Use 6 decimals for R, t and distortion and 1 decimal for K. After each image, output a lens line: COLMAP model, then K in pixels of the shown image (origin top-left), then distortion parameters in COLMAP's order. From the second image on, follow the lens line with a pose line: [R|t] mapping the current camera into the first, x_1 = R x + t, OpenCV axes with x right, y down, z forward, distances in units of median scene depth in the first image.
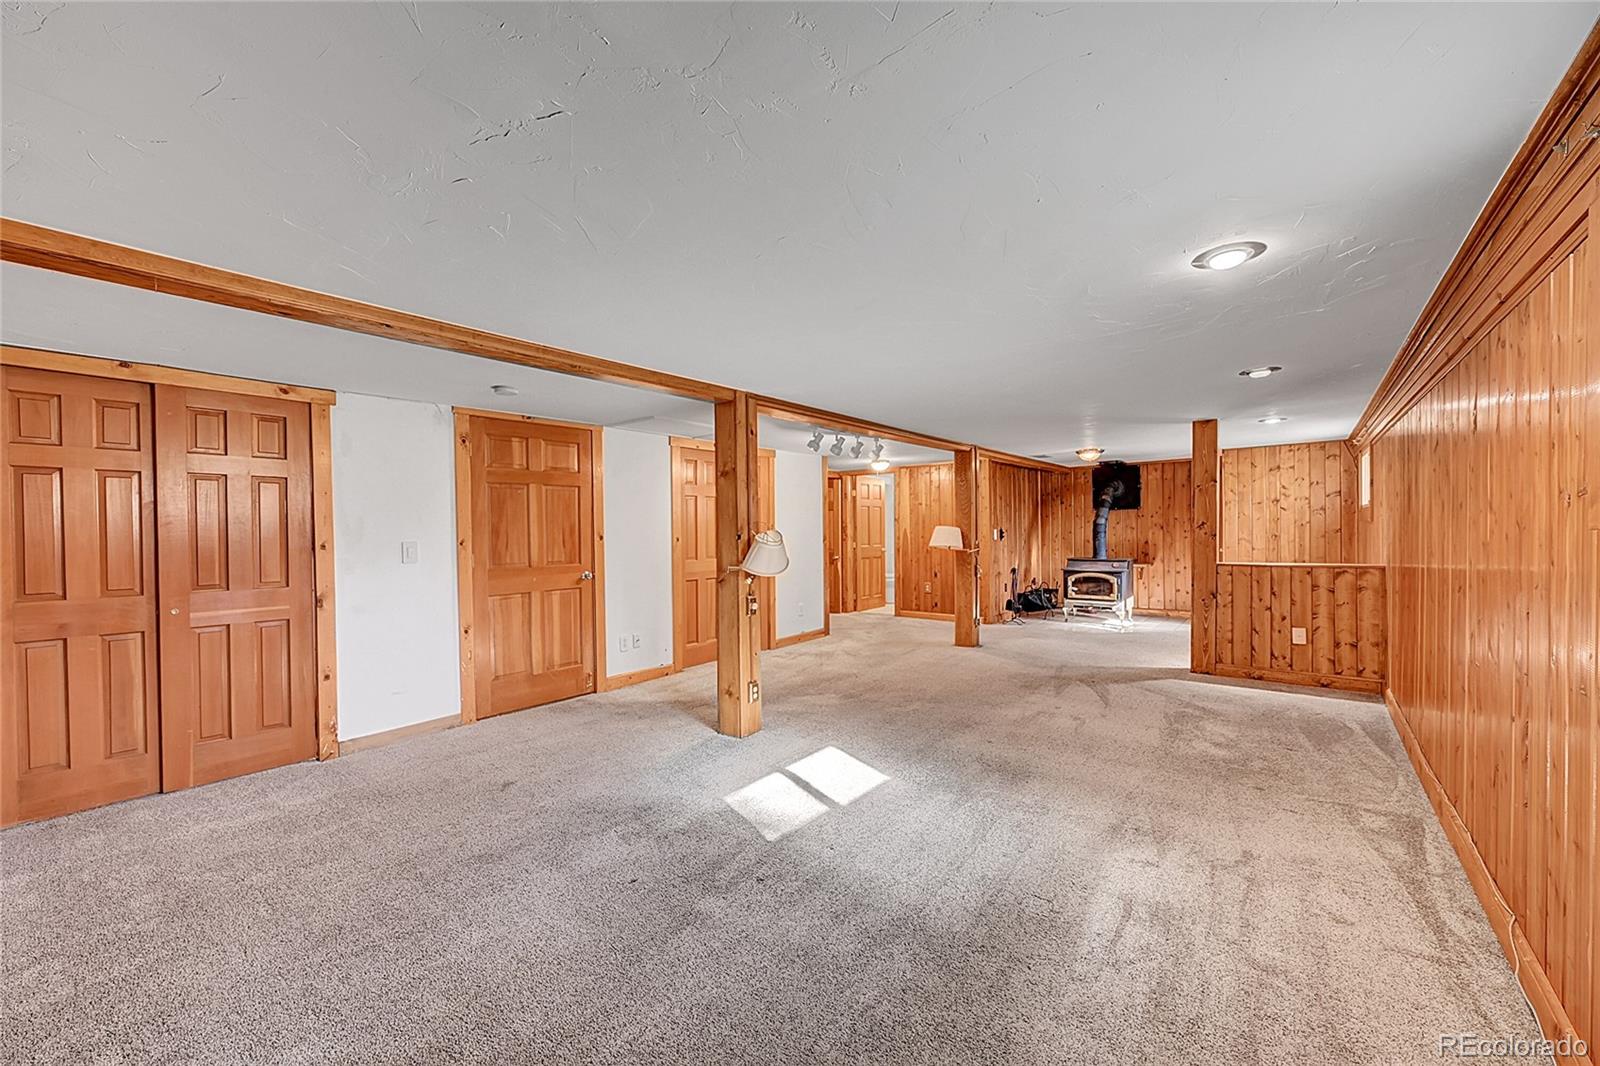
lens RADIAL K [[630.9, 0, 798.8], [0, 630.9, 534.2], [0, 0, 1]] dist [-0.001715, -0.000306]
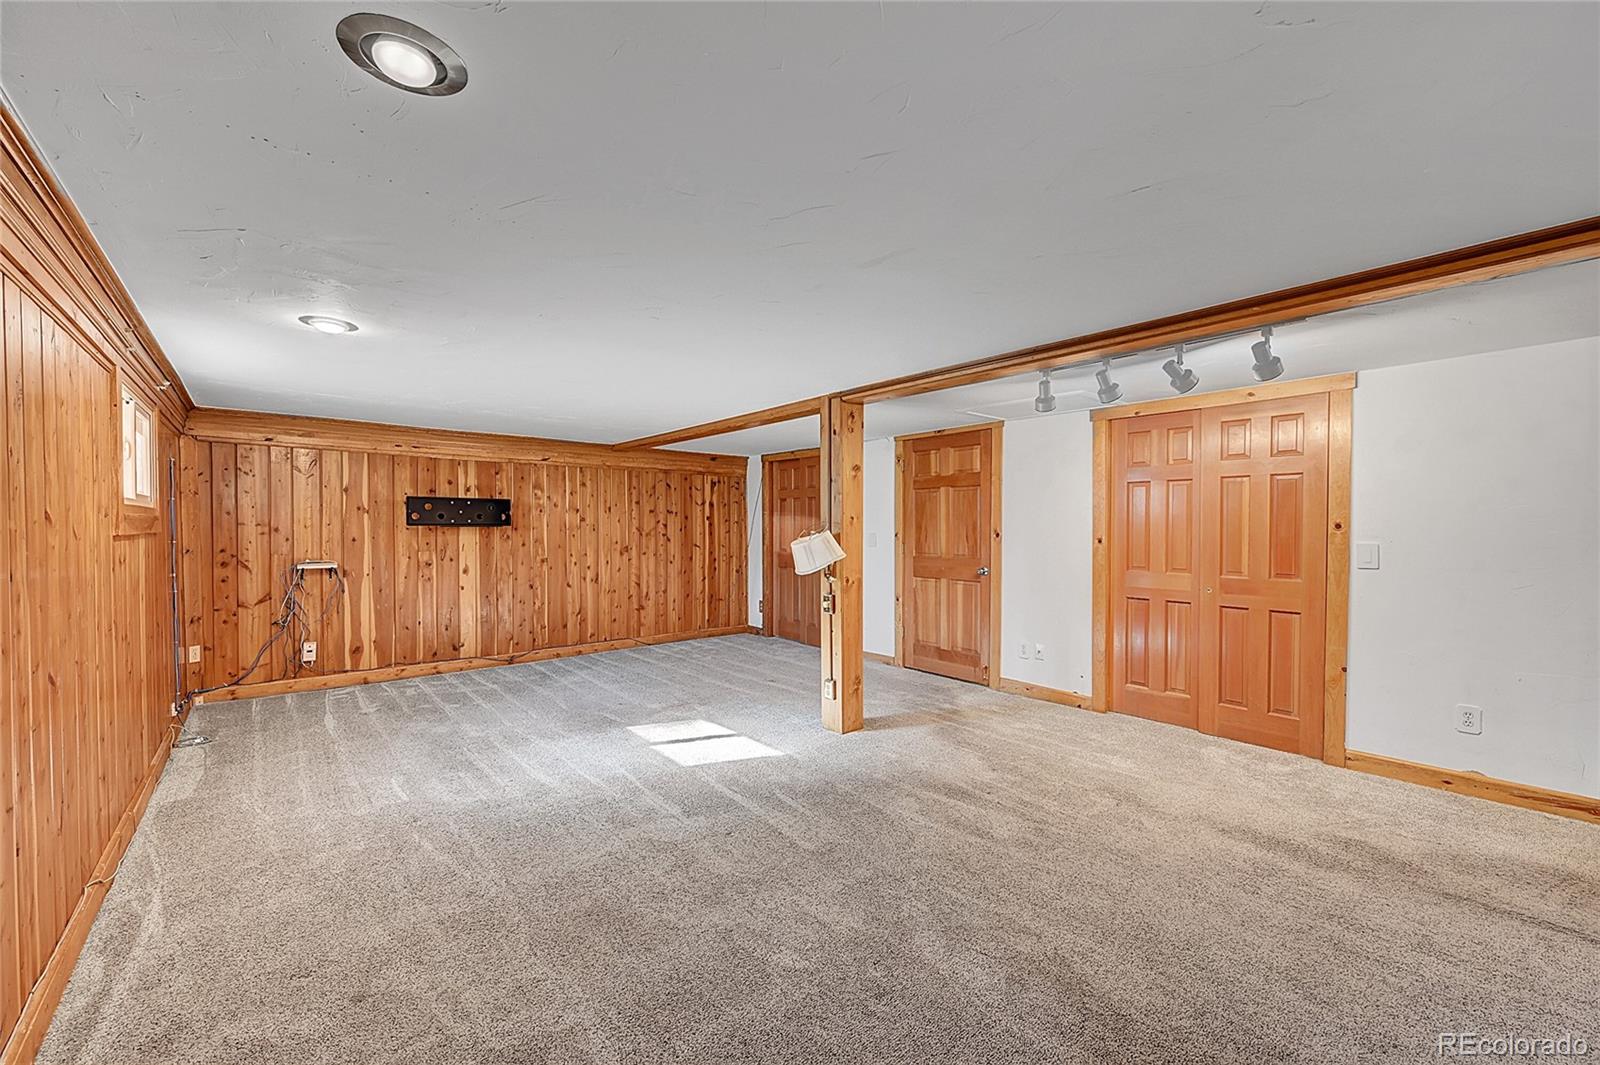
lens RADIAL K [[630.4, 0, 812.3], [0, 630.4, 537.1], [0, 0, 1]] dist [-0.004144, 0.000030]
pose [[-0.192501, 0.032176, -0.980769, 0.750366], [-0.007843, 0.999380, 0.034326, -0.023714], [0.981266, 0.014299, -0.192129, 0.944873]]
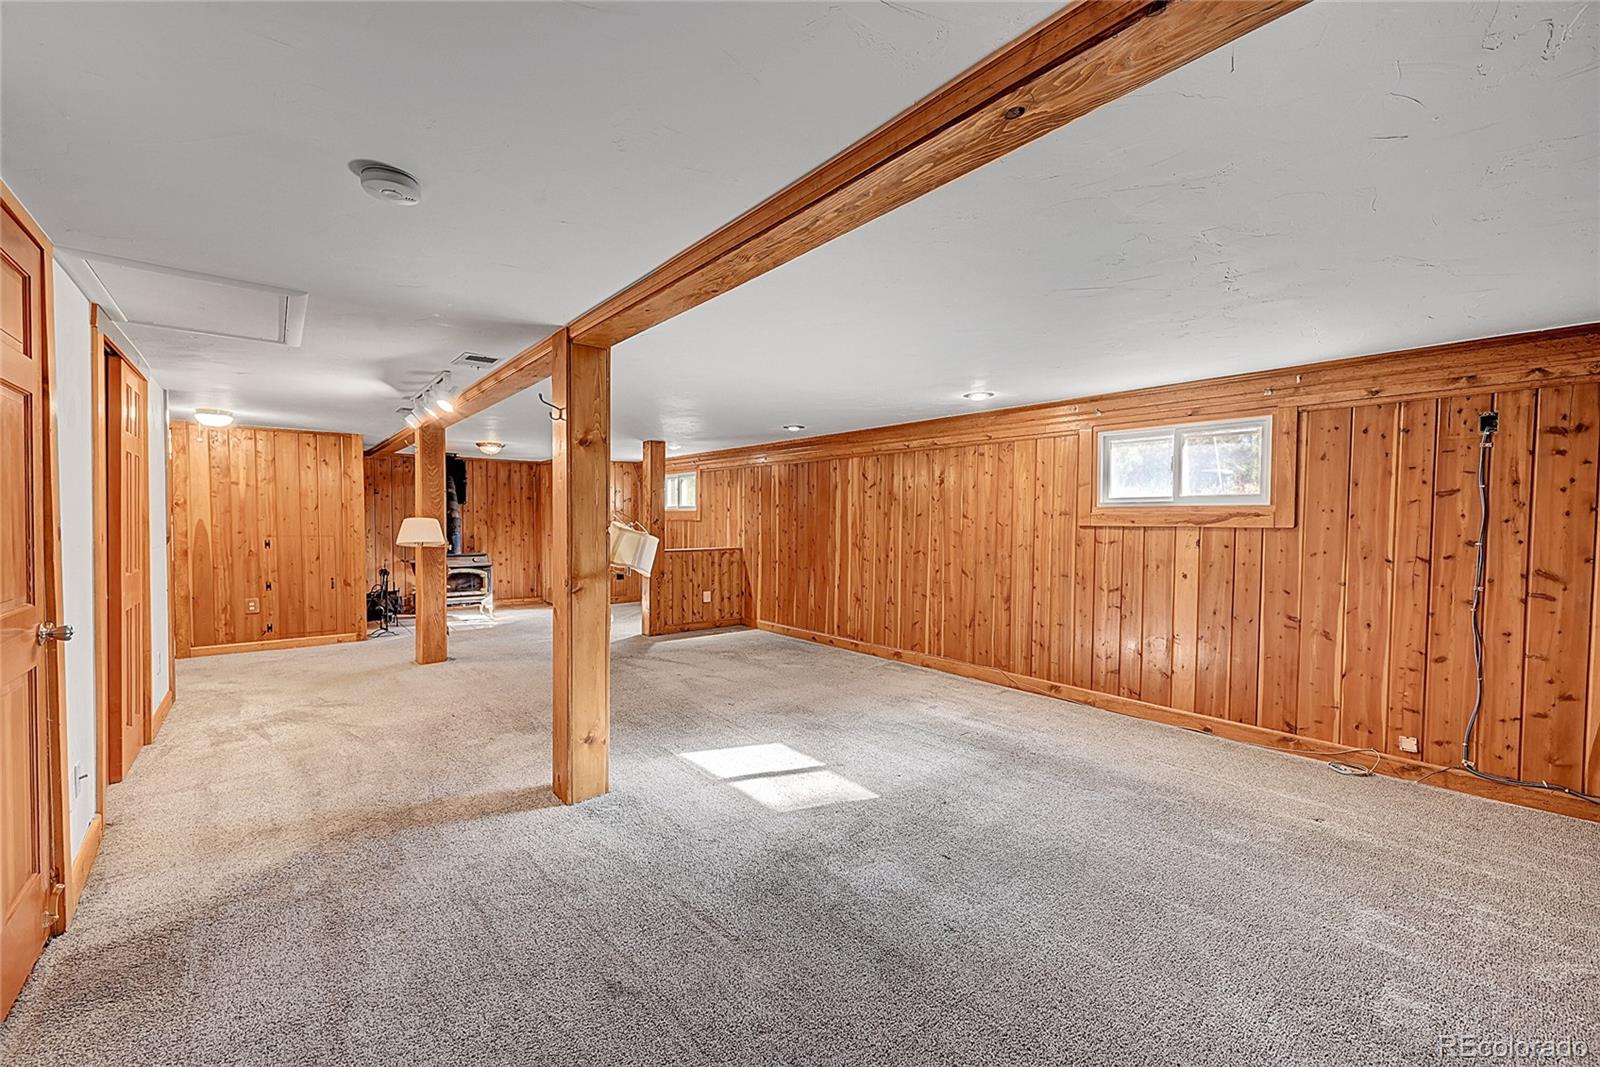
lens RADIAL K [[630.9, 0, 804.2], [0, 630.9, 538.3], [0, 0, 1]] dist [-0.001715, -0.000306]
pose [[0.186609, -0.012386, 0.982356, -0.633346], [-0.000197, 0.999920, 0.012645, 0.004082], [-0.982434, -0.002554, 0.186592, 0.495655]]
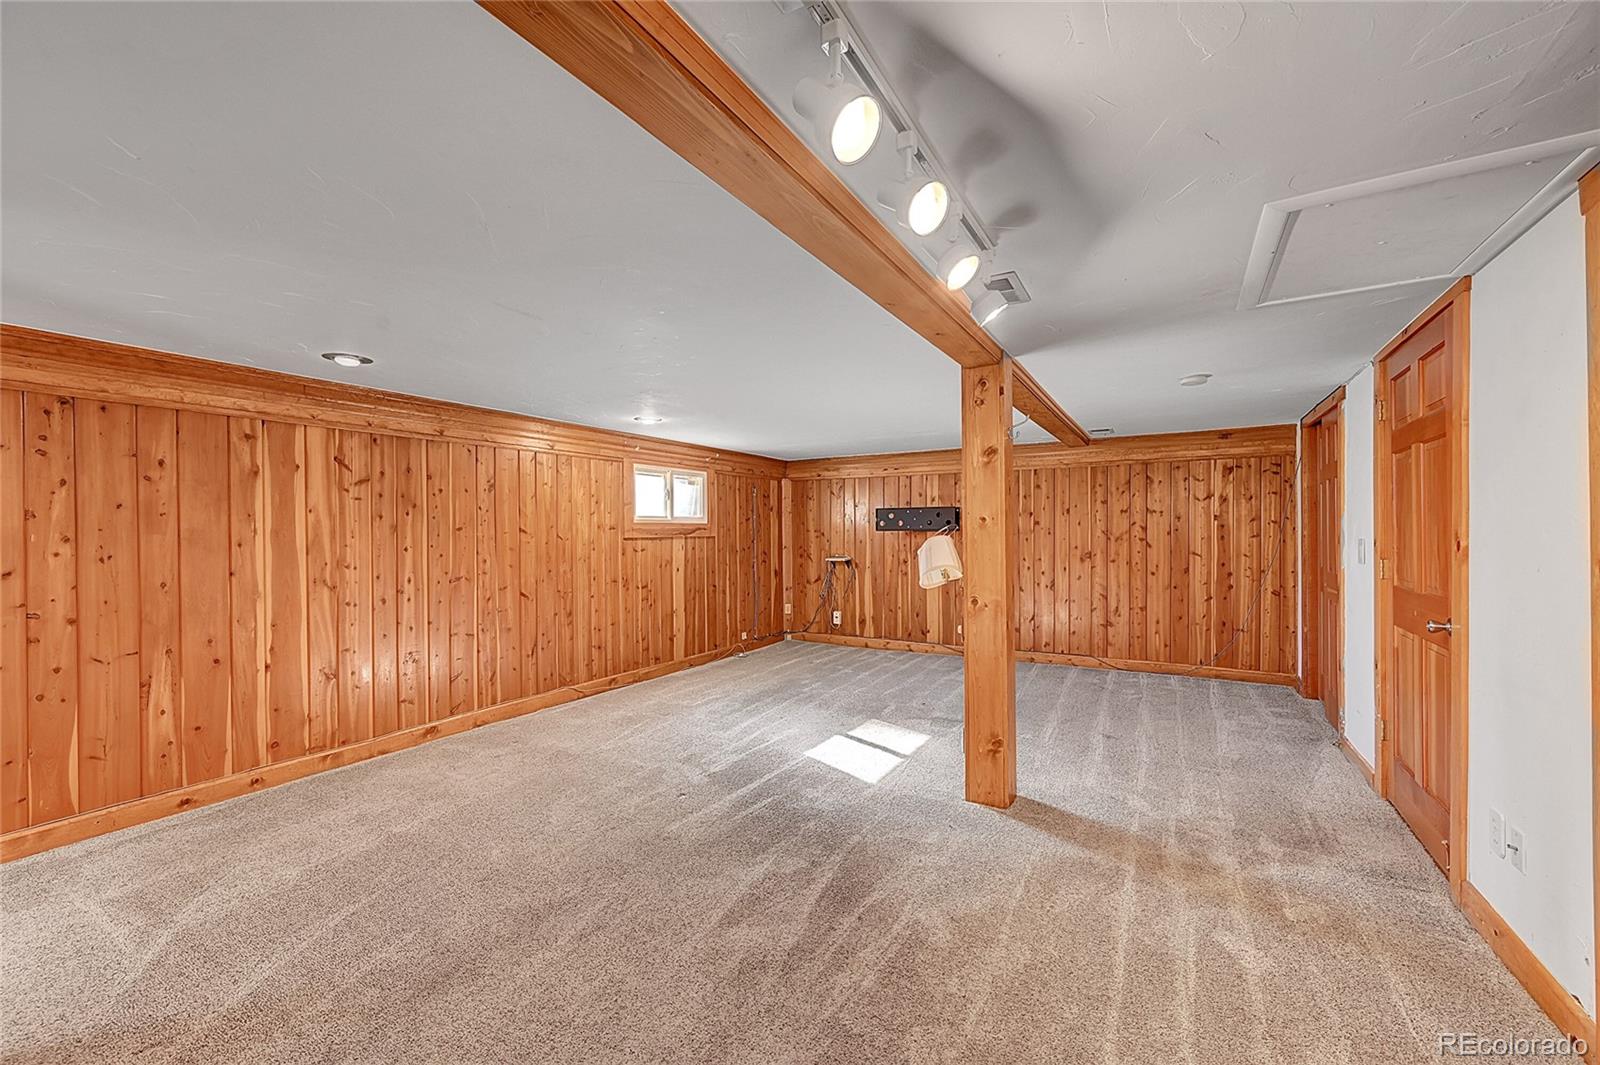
lens RADIAL K [[630.4, 0, 792.4], [0, 630.4, 531.6], [0, 0, 1]] dist [-0.004144, 0.000030]
pose [[-0.991291, 0.024259, -0.129439, 0.205518], [0.023019, 0.999674, 0.011065, -0.019408], [0.129665, 0.007989, -0.991526, 1.418881]]
